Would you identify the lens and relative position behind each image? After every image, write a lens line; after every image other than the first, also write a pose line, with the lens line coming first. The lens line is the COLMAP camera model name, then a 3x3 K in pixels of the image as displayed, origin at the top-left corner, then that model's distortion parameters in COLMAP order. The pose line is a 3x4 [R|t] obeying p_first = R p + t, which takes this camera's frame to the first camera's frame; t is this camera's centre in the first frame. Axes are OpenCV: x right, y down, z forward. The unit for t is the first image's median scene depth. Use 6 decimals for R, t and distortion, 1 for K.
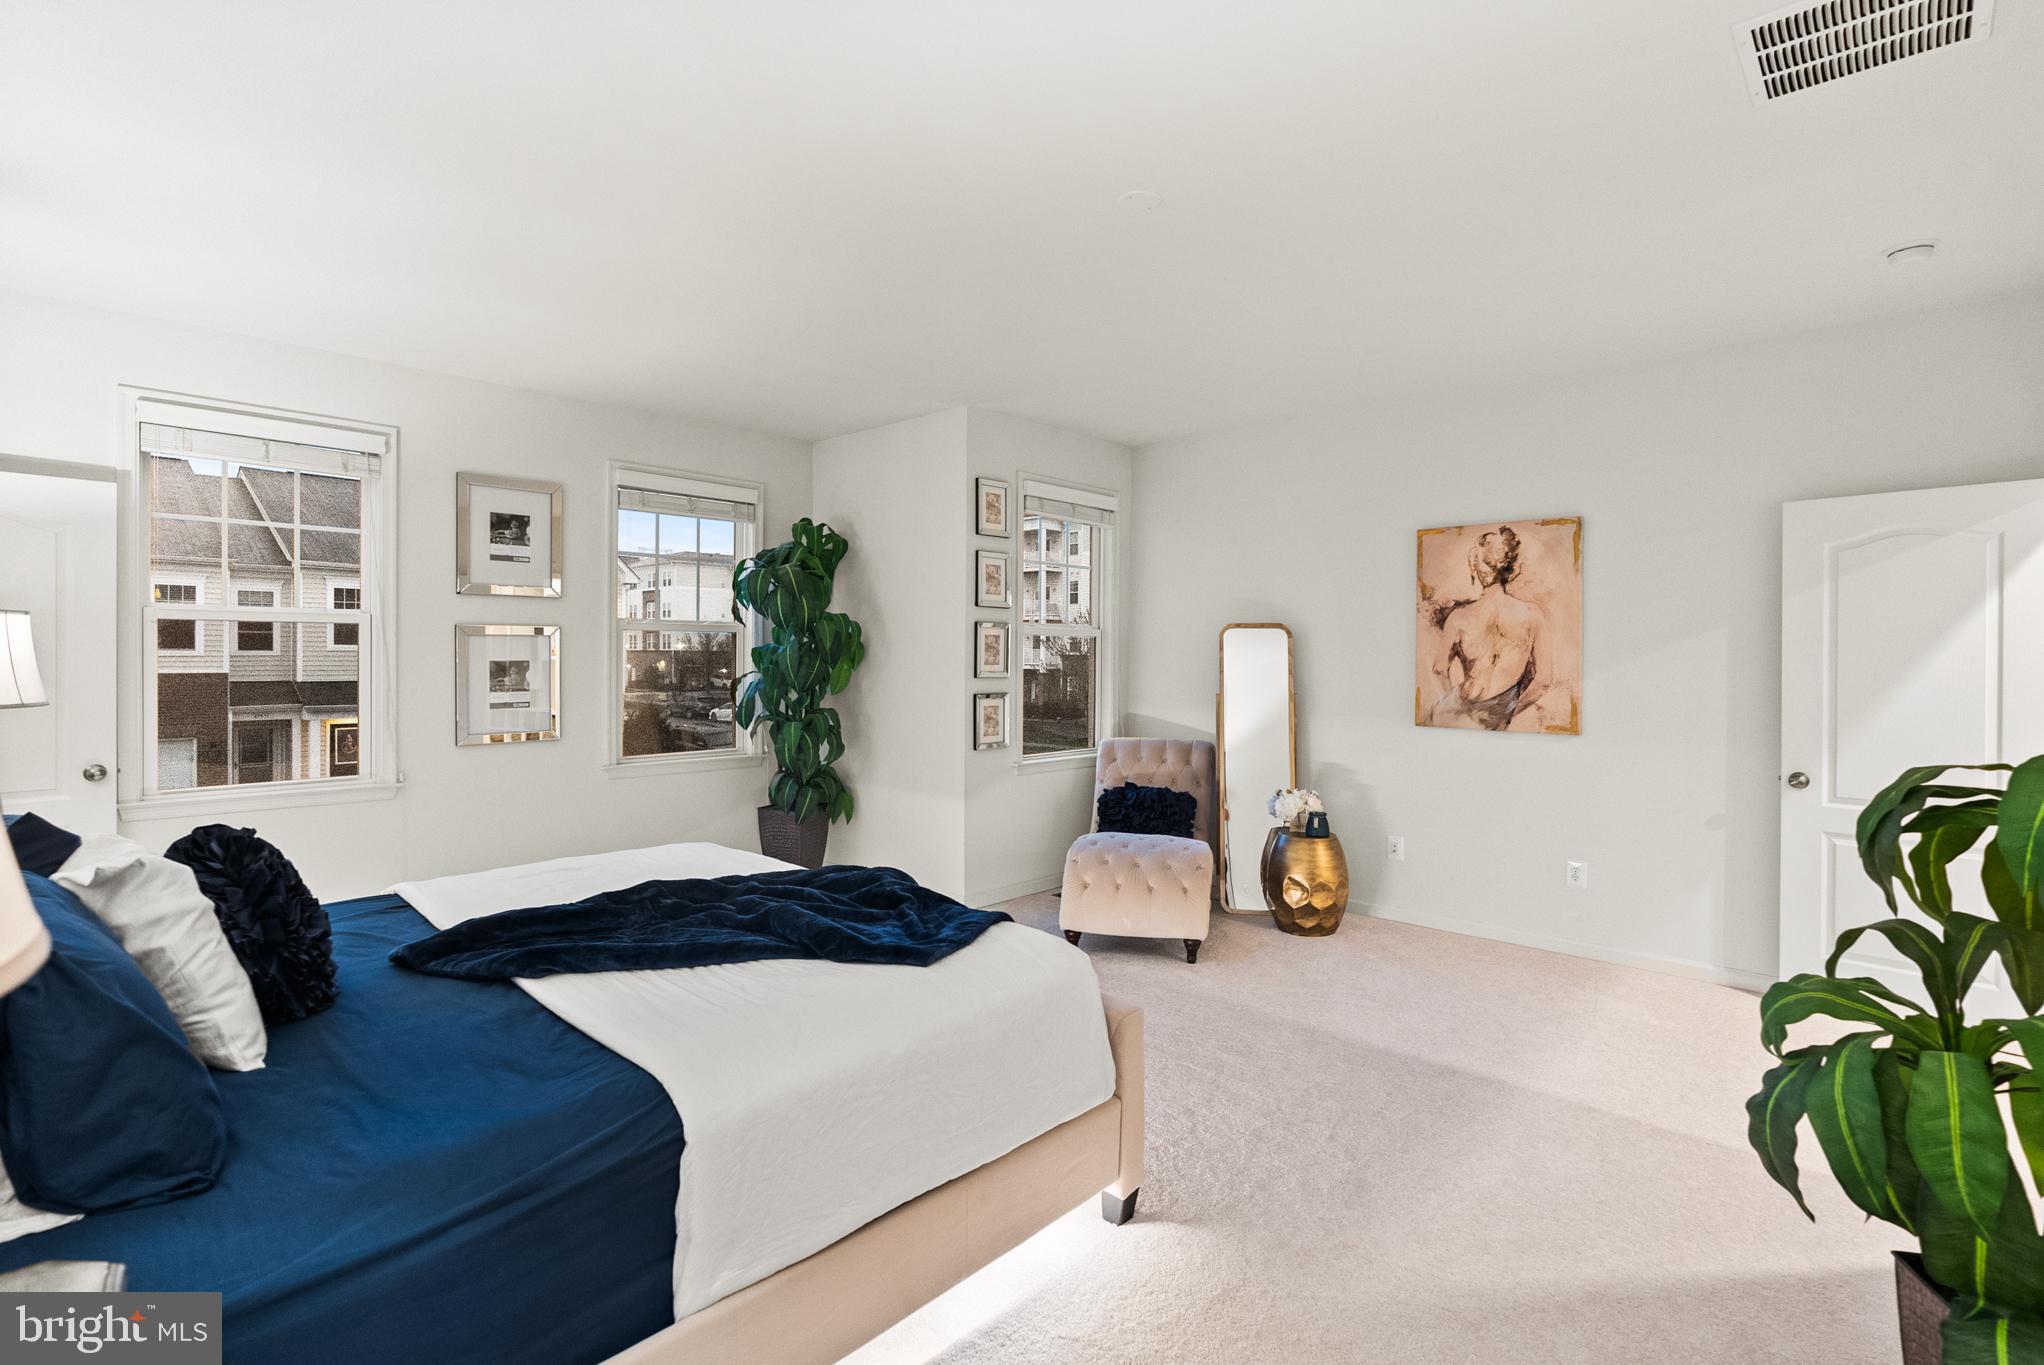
lens RADIAL K [[941.1, 0, 1022.0], [0, 941.1, 682.5], [0, 0, 1]] dist [-0.000561, -0.000047]
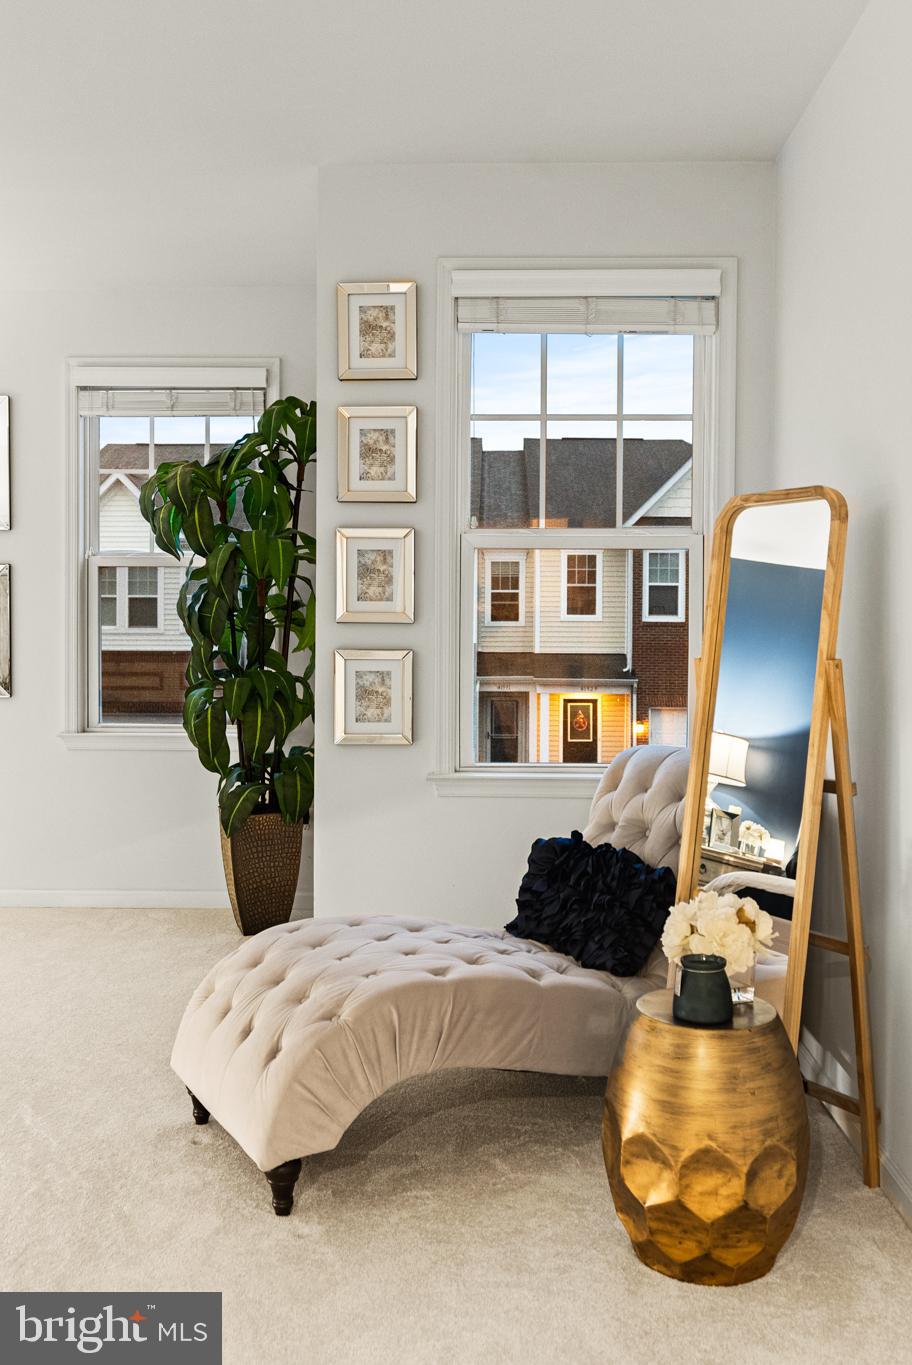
lens RADIAL K [[1216.4, 0, 456.1], [0, 1216.4, 657.8], [0, 0, 1]] dist [0.010148, 0.003949]
pose [[0.665696, 0.016246, -0.746046, 0.511587], [-0.021735, 0.999761, 0.002377, 0.012360], [0.745906, 0.014633, 0.665890, 0.486155]]
